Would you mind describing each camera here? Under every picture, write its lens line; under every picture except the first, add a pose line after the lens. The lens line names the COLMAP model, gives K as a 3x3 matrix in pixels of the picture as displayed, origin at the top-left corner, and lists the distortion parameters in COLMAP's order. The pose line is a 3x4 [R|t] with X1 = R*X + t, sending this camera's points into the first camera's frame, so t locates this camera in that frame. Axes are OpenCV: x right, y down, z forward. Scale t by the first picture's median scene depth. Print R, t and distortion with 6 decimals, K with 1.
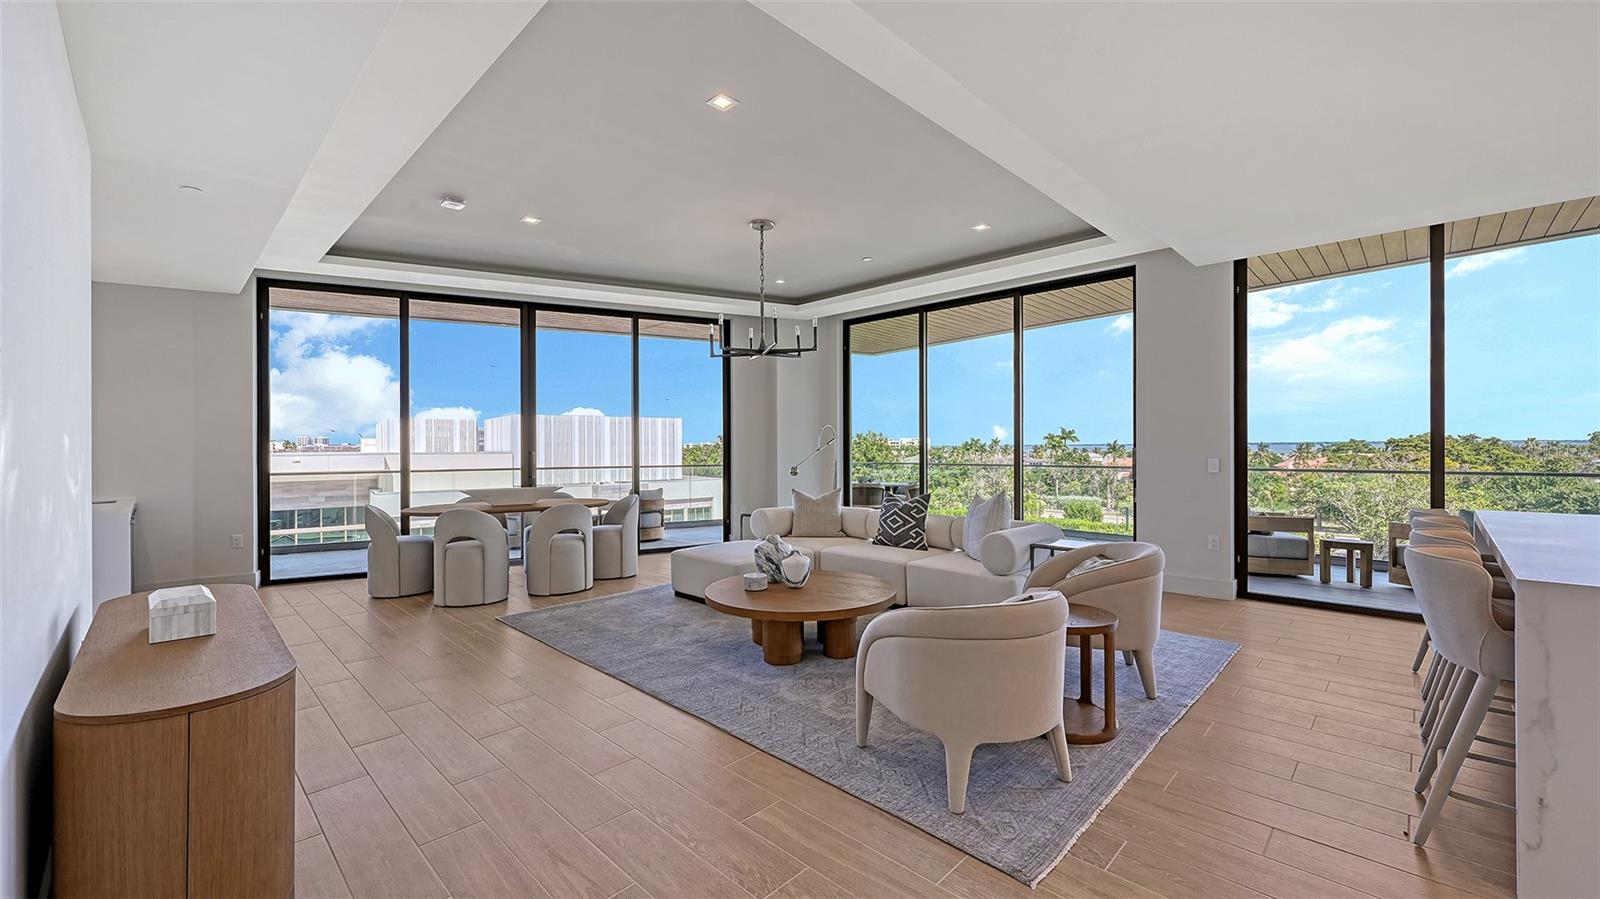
lens RADIAL K [[639.9, 0, 812.1], [0, 639.9, 444.4], [0, 0, 1]] dist [-0.001998, -0.001189]
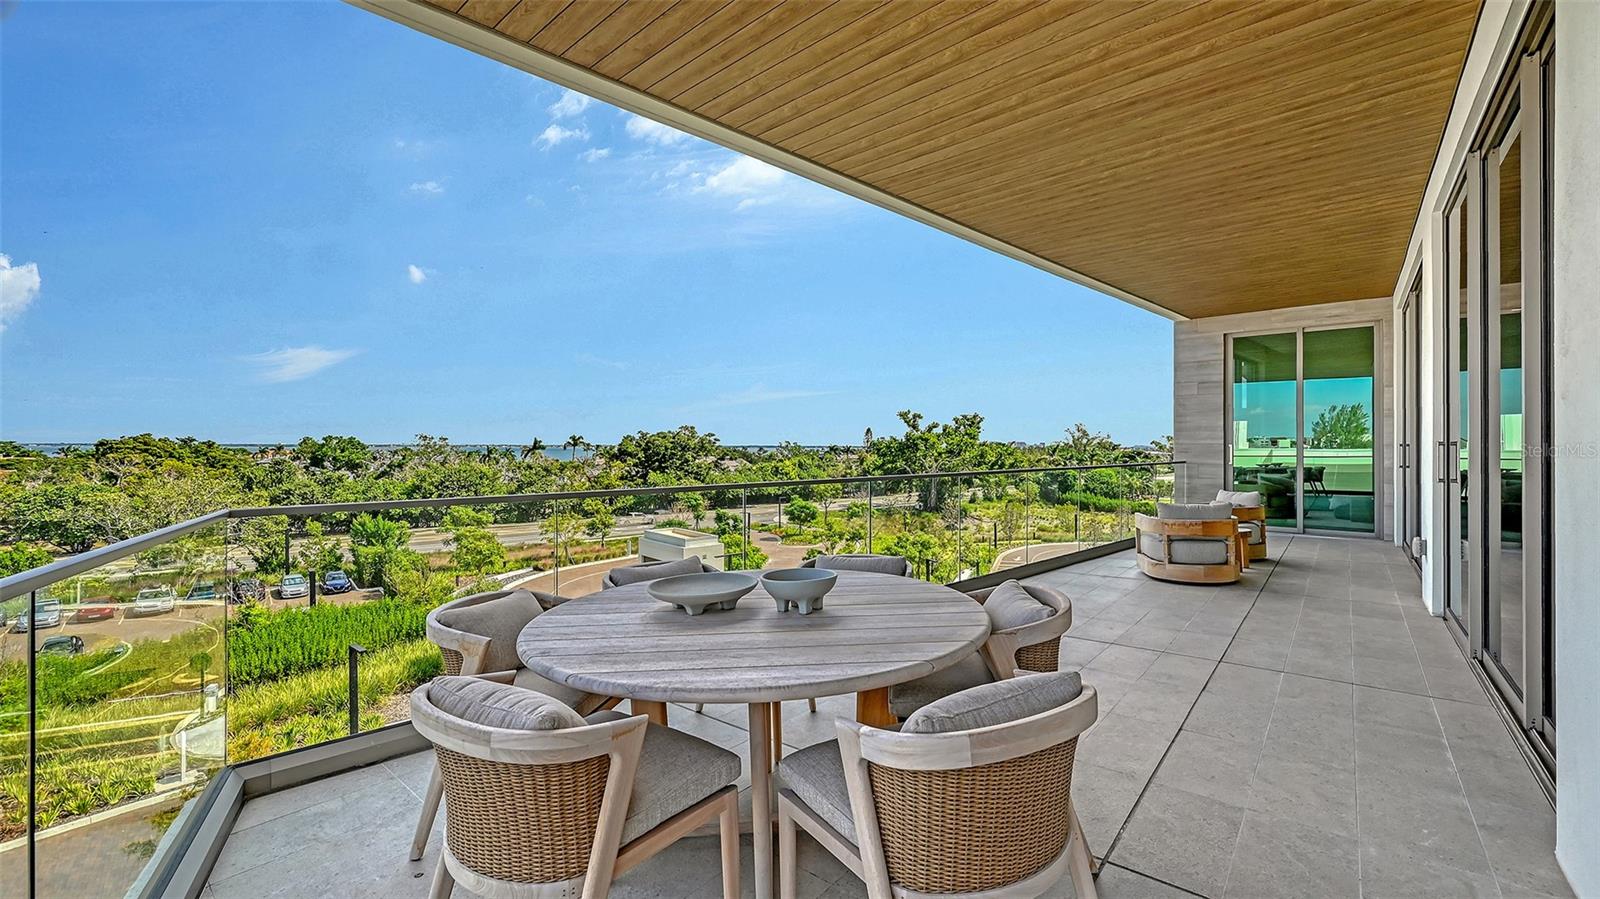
lens RADIAL K [[639.9, 0, 801.9], [0, 639.9, 453.9], [0, 0, 1]] dist [-0.001998, -0.001189]
pose [[-0.053591, -0.004295, 0.998554, -0.254356], [-0.005896, 0.999975, 0.003985, 0.019718], [-0.998546, -0.005674, -0.053615, 1.663956]]
